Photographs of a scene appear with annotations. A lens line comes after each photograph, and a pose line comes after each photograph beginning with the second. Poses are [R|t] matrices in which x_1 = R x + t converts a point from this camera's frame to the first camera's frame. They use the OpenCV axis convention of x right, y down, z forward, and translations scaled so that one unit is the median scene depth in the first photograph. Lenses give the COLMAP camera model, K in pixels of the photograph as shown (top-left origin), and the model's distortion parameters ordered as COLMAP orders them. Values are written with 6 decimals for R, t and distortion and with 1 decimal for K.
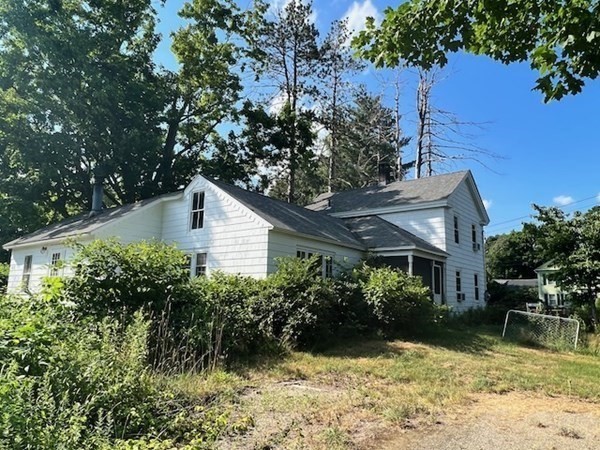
lens RADIAL K [[426.2, 0, 300.0], [0, 426.2, 226.1], [0, 0, 1]] dist [-0.006701, -0.001811]
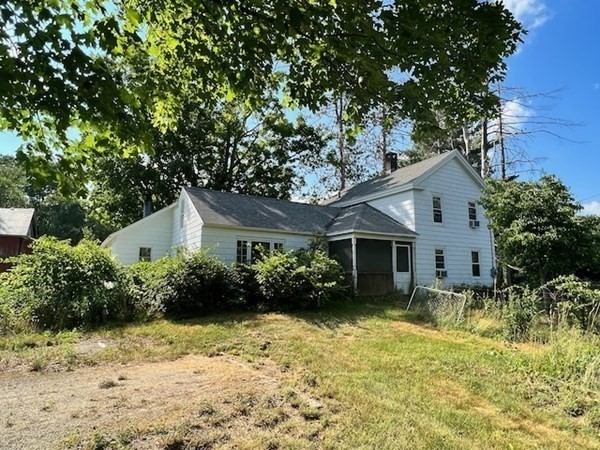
lens RADIAL K [[365.3, 0, 300.2], [0, 365.3, 224.6], [0, 0, 1]] dist [-0.004337, -0.000390]
pose [[0.932615, -0.072206, -0.353576, 0.406843], [0.078767, 0.996884, 0.004182, 0.016506], [0.352173, -0.031751, 0.935396, 0.056485]]
